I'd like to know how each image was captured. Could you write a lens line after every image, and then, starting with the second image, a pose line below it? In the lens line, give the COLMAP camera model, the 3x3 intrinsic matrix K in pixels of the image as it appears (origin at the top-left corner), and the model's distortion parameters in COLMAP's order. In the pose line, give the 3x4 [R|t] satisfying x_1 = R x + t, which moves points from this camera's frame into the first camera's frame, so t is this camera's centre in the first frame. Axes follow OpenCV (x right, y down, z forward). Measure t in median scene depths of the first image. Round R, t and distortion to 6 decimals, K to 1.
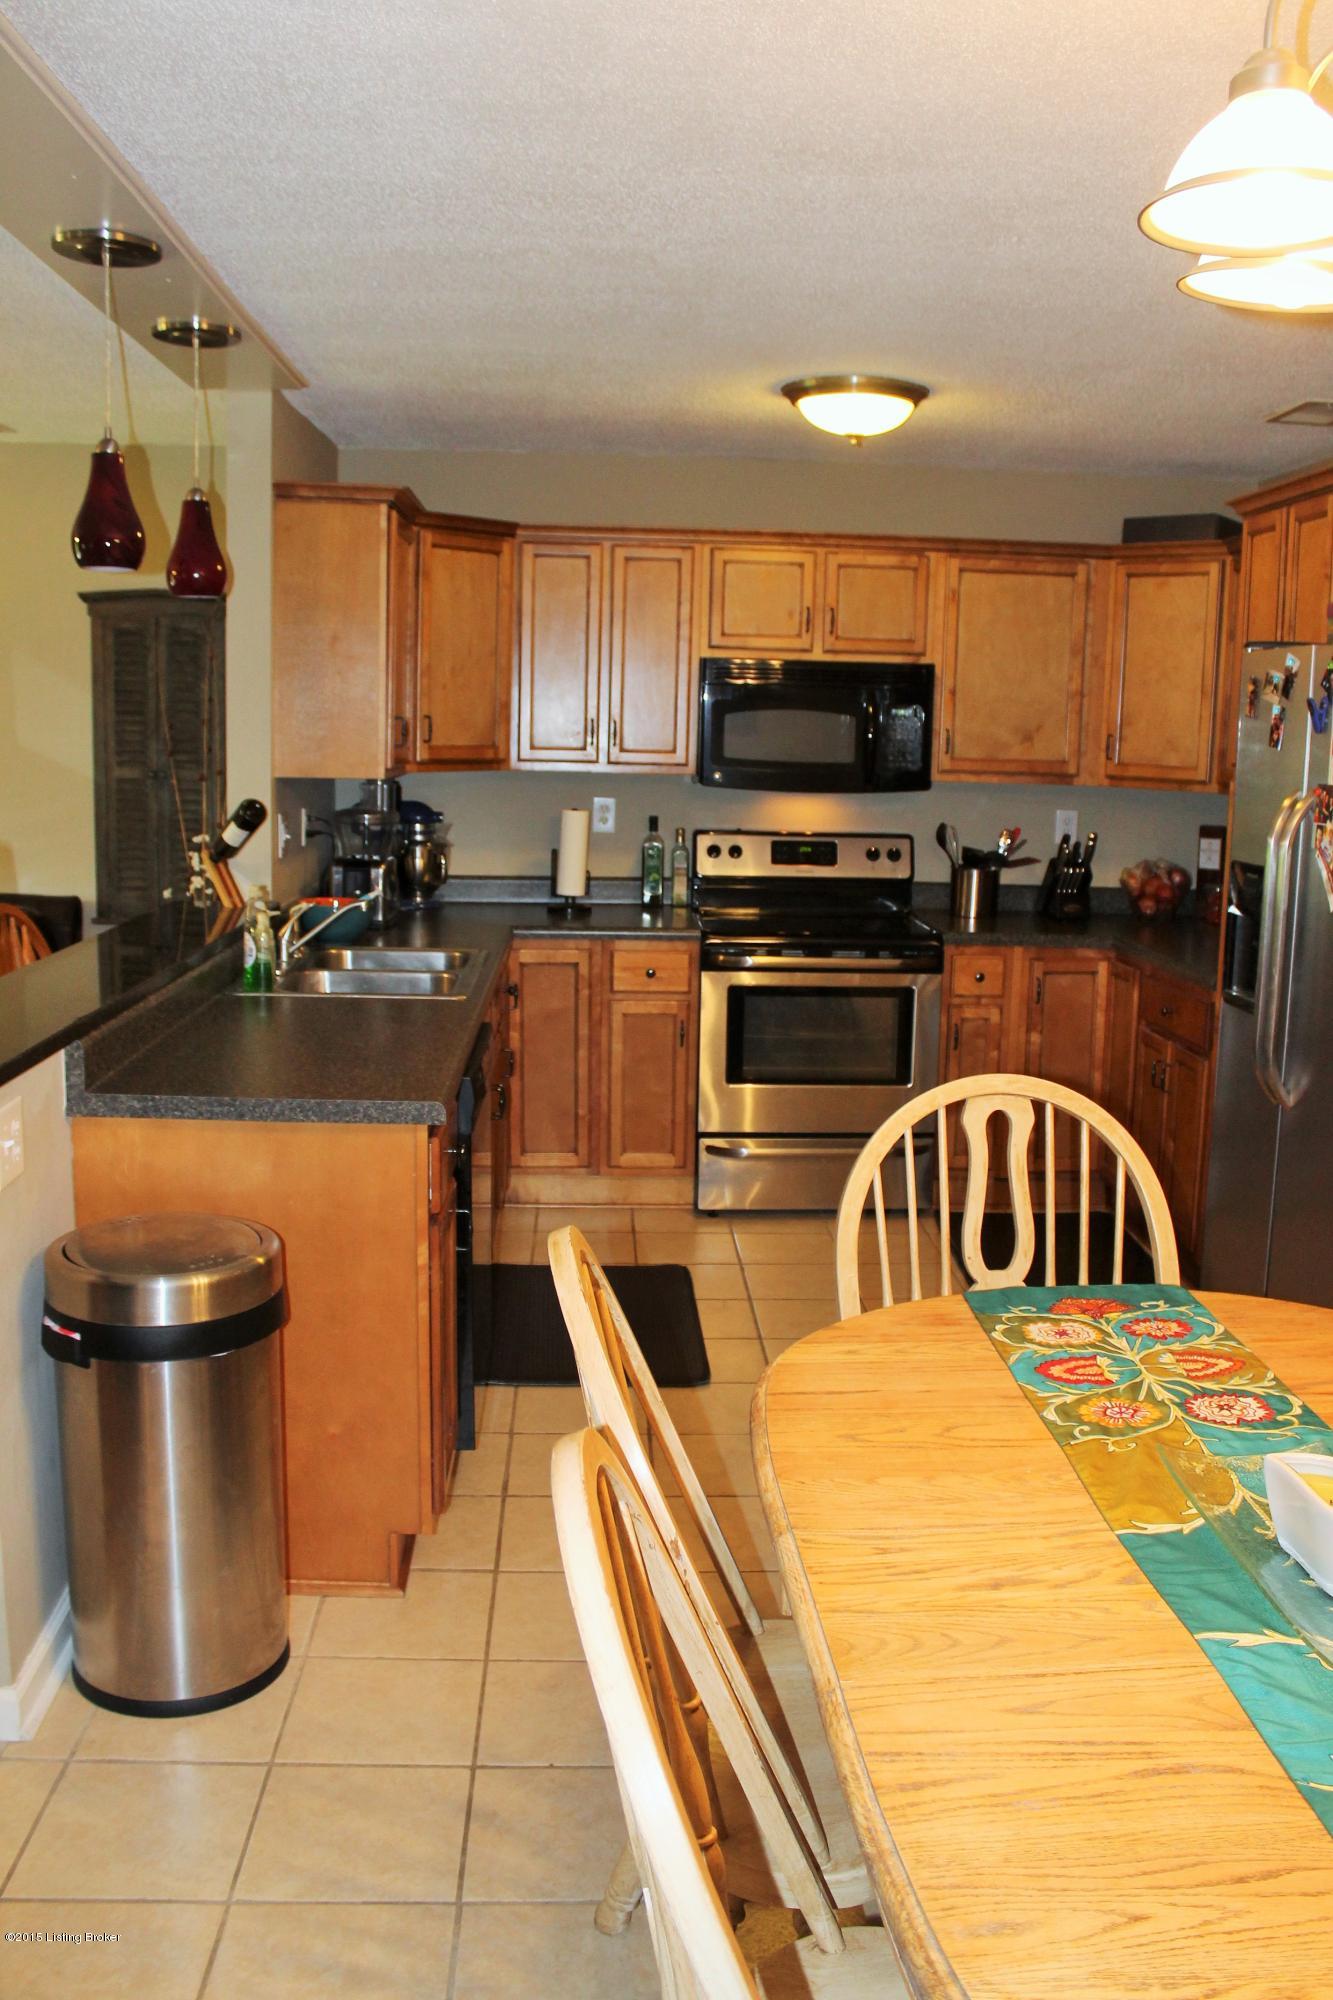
lens RADIAL K [[1689.6, 0, 669.2], [0, 1689.6, 938.9], [0, 0, 1]] dist [-0.079960, 0.003761]
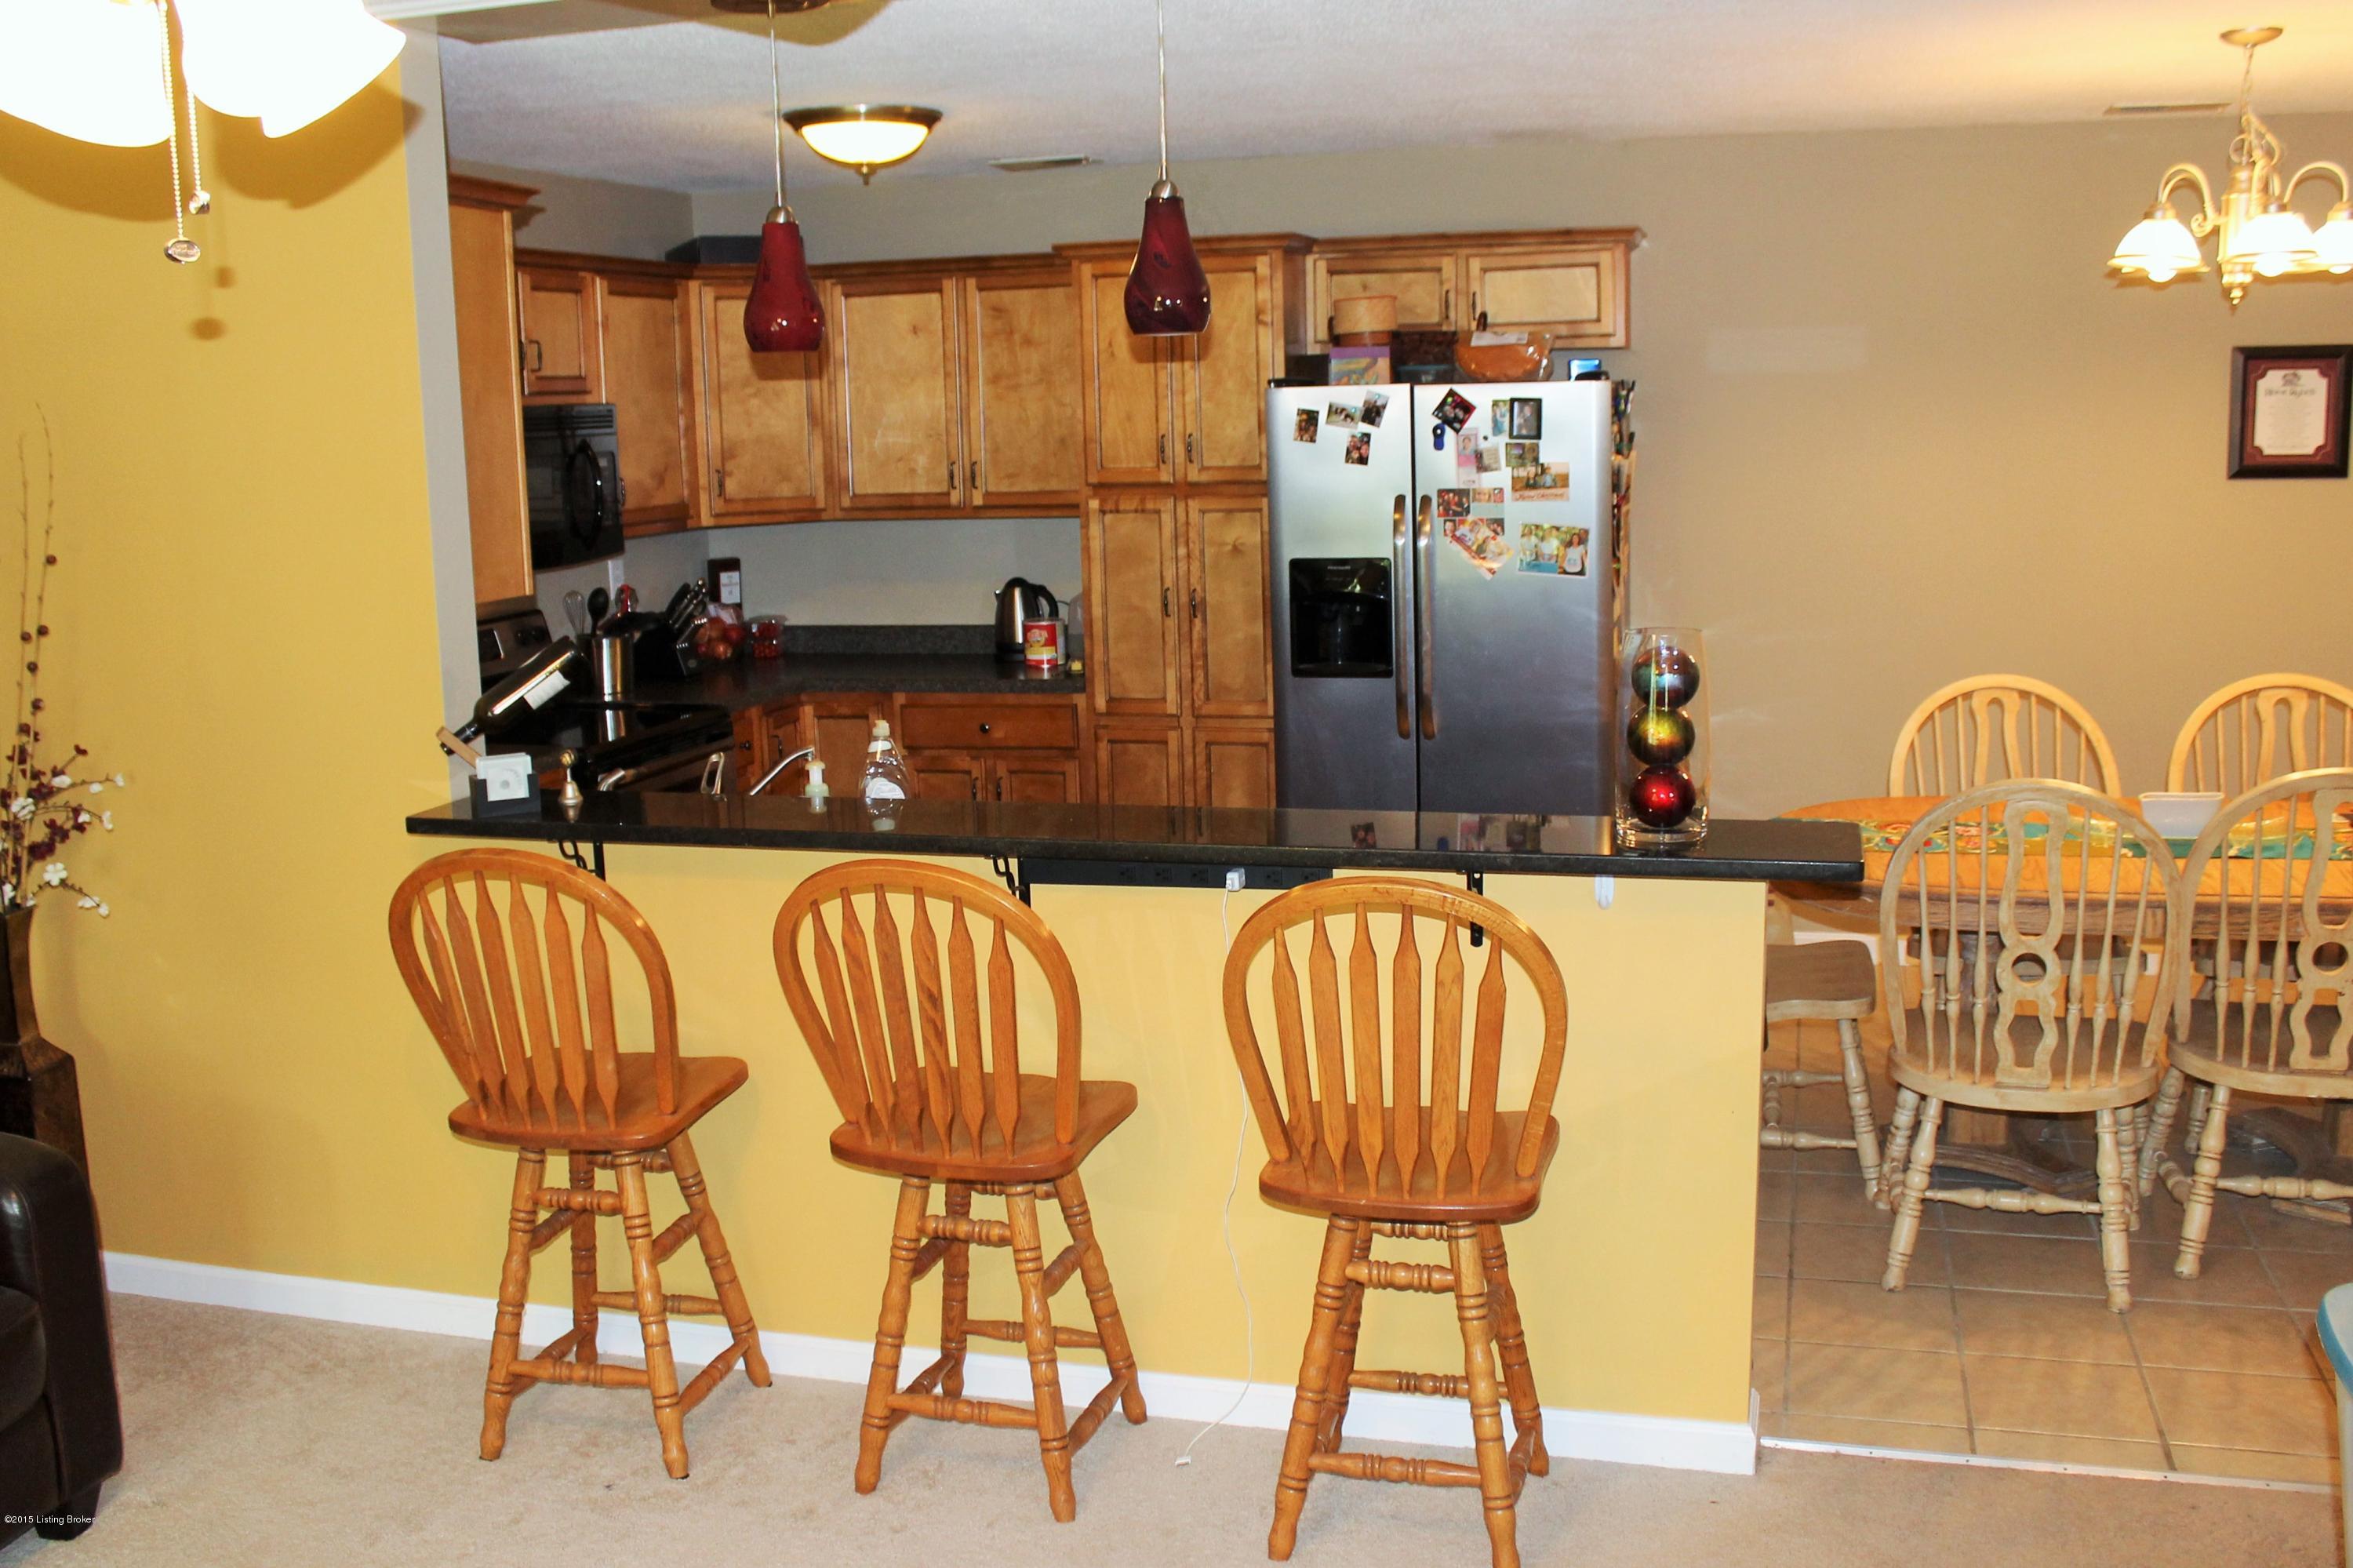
lens RADIAL K [[2230.8, 0, 1176.5], [0, 2230.8, 784.0], [0, 0, 1]] dist [-0.140709, 0.000537]
pose [[0.303936, -0.199225, 0.931629, -0.835776], [0.159502, 0.974729, 0.156406, -0.103919], [-0.939246, 0.101059, 0.328032, 0.383224]]
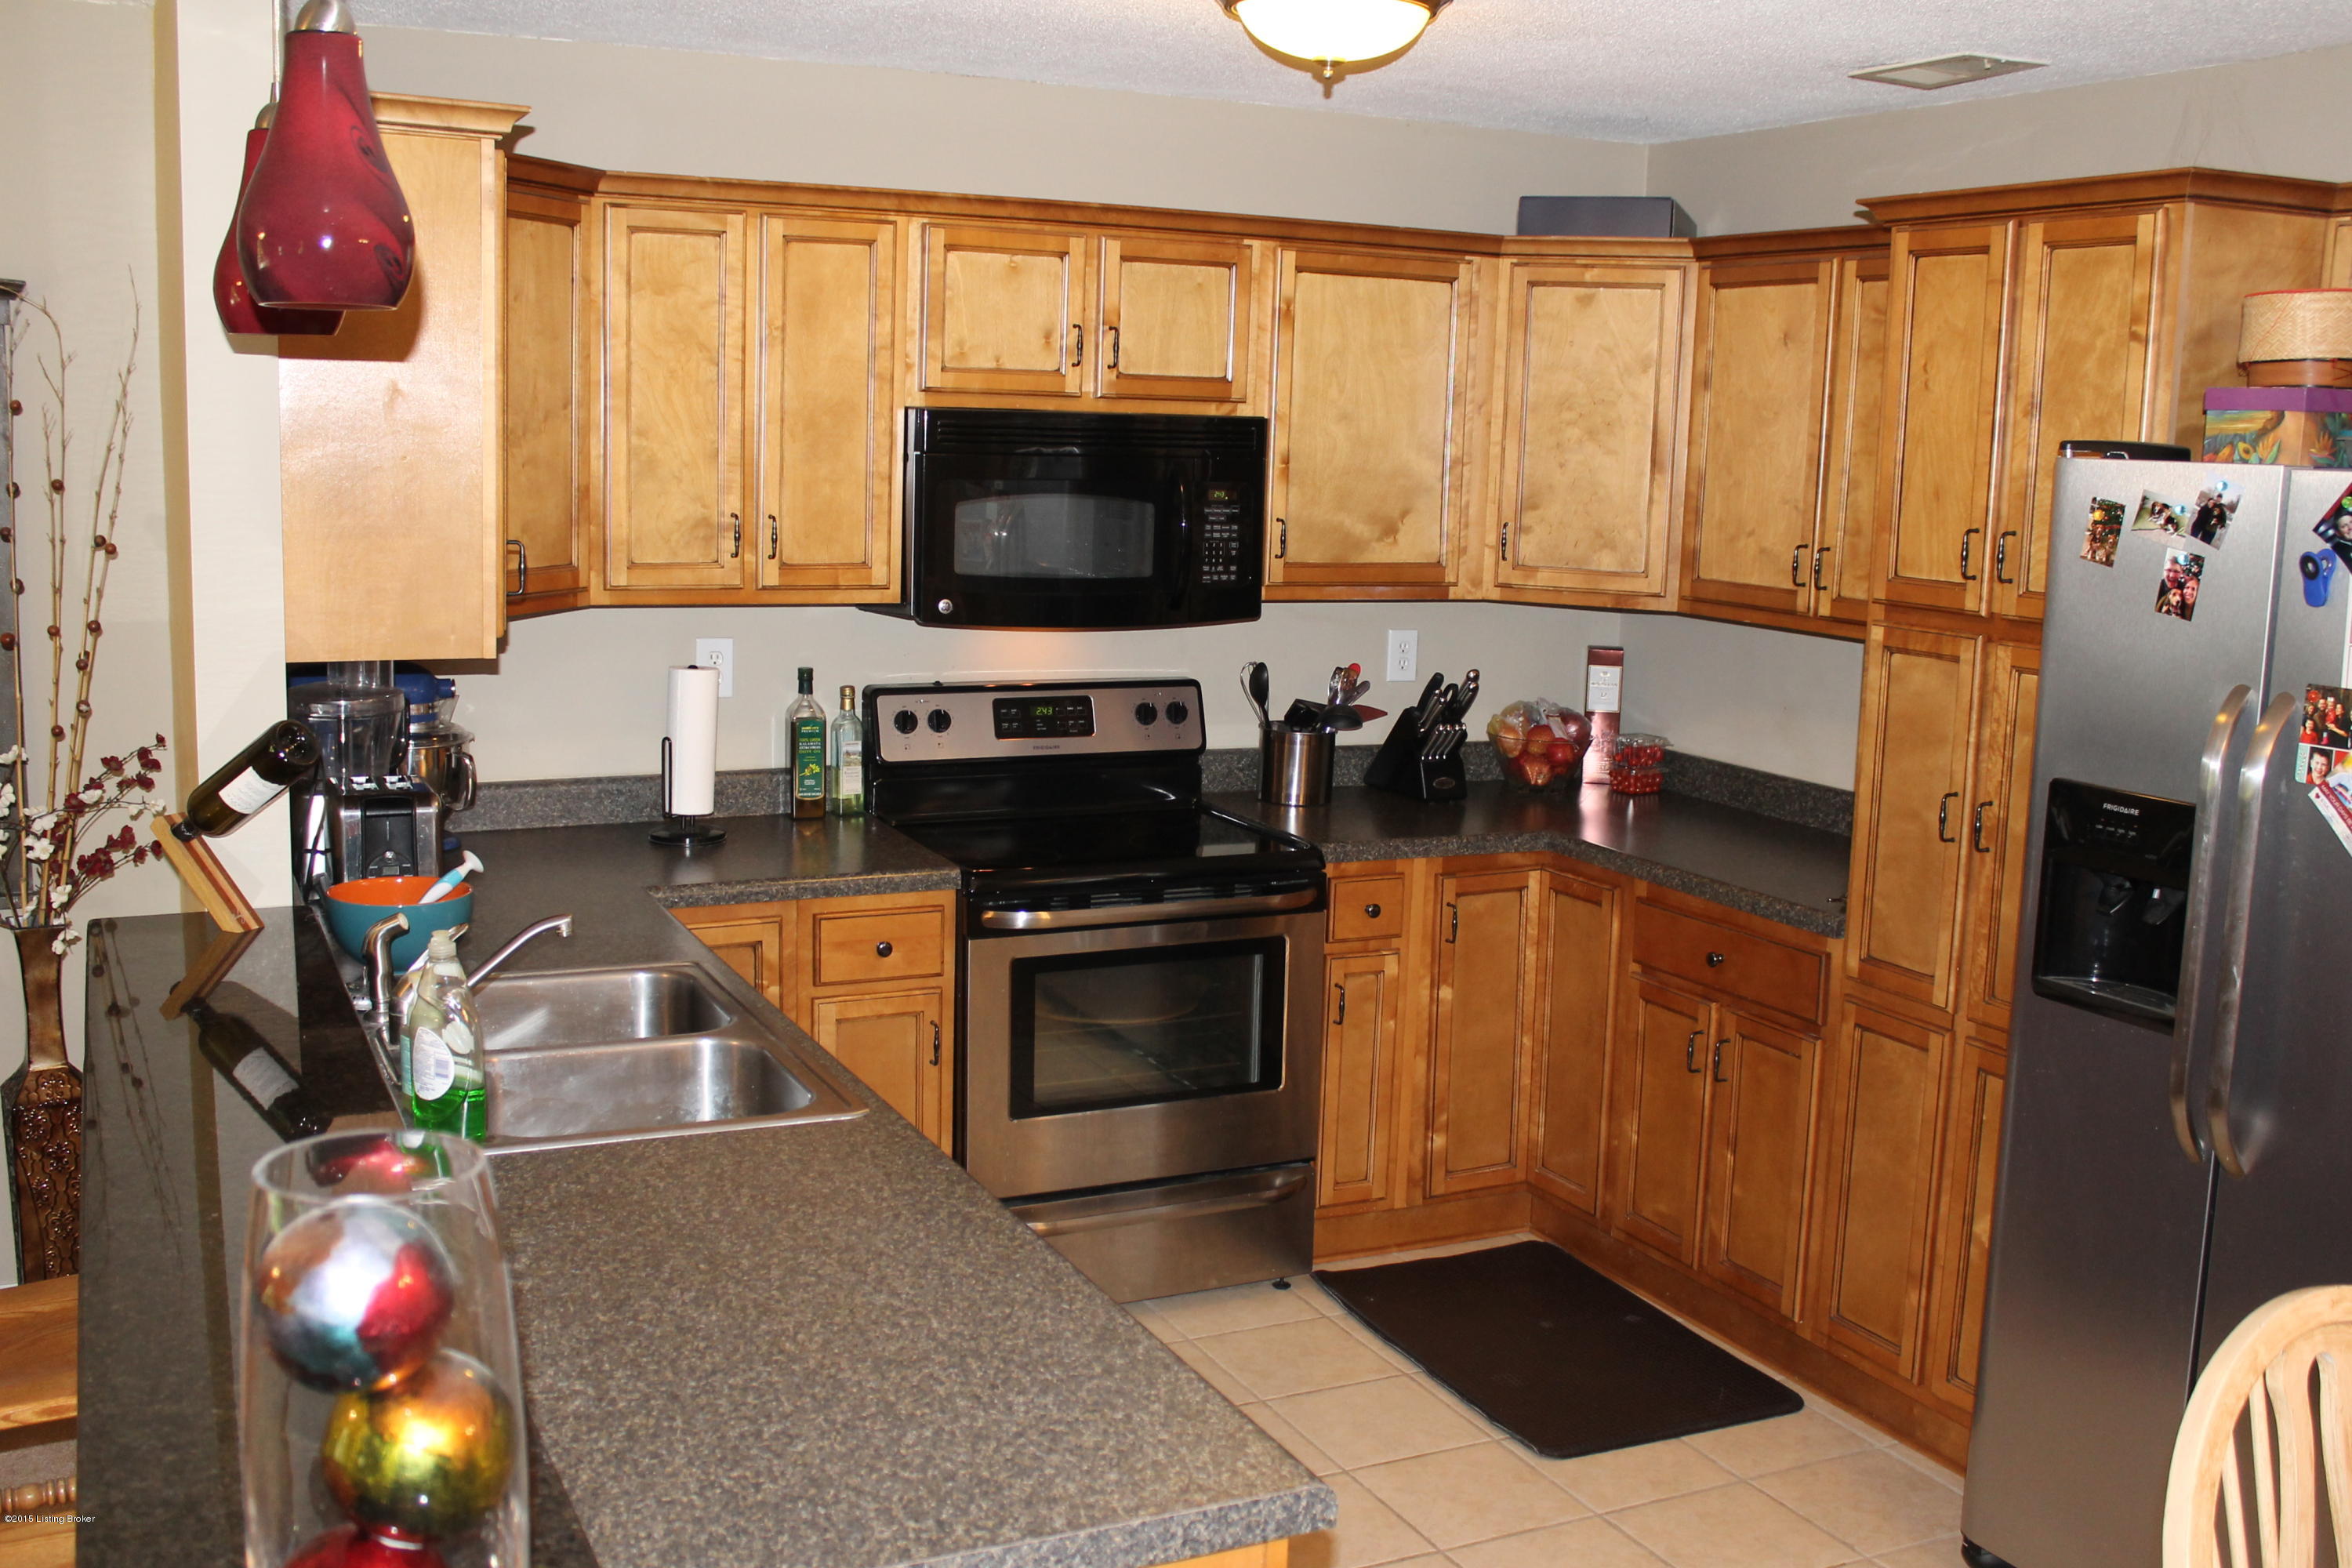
lens RADIAL K [[2287.3, 0, 1176.0], [0, 2287.3, 784.0], [0, 0, 1]] dist [-0.091380, 0.006985]
pose [[0.925116, -0.057747, 0.375269, -0.203146], [0.043507, 0.997979, 0.046316, -0.066709], [-0.377185, -0.026521, 0.925758, 0.213480]]
